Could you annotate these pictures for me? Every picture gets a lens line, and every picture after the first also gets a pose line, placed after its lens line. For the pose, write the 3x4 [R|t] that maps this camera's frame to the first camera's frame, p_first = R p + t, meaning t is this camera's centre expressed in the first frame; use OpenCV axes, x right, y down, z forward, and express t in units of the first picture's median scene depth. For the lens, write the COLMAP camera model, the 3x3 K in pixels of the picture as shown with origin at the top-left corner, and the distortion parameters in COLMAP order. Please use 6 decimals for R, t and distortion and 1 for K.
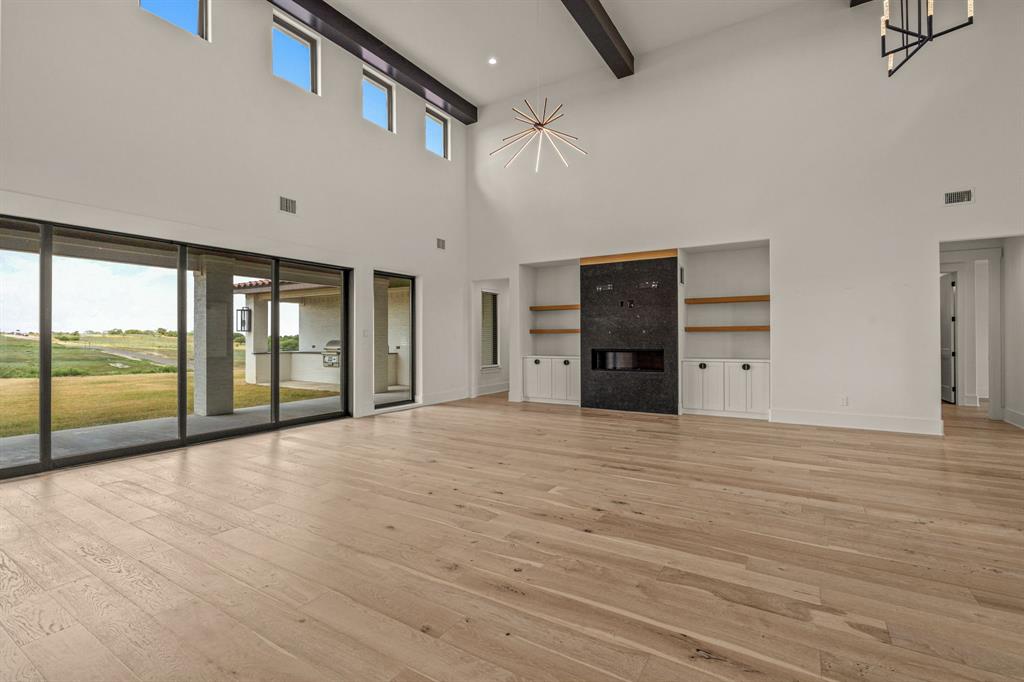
lens RADIAL K [[467.7, 0, 512.2], [0, 467.7, 339.3], [0, 0, 1]] dist [-0.004942, 0.000391]
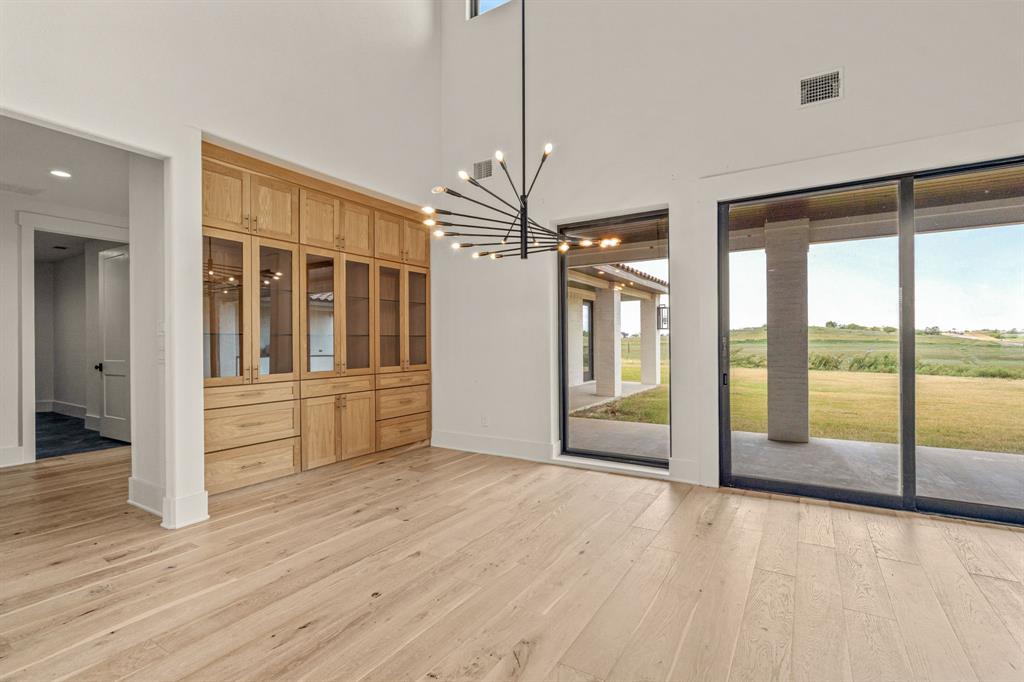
lens RADIAL K [[467.7, 0, 512.2], [0, 467.7, 339.6], [0, 0, 1]] dist [-0.004942, 0.000391]
pose [[-0.004060, 0.001229, -0.999991, -0.137896], [0.003369, 0.999994, 0.001215, -0.002992], [0.999986, -0.003364, -0.004064, 0.223786]]
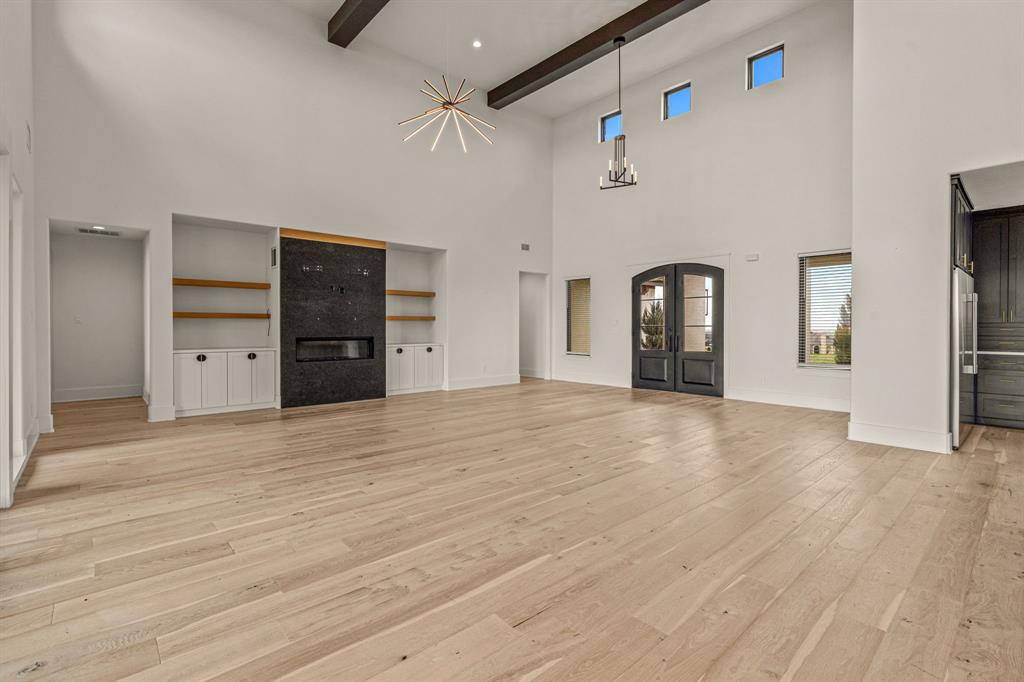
lens RADIAL K [[467.7, 0, 513.7], [0, 467.7, 334.4], [0, 0, 1]] dist [-0.004942, 0.000391]
pose [[0.276341, -0.009692, 0.961011, -0.592433], [-0.001787, 0.999942, 0.010599, 0.005252], [-0.961058, -0.004646, 0.276308, 0.424187]]
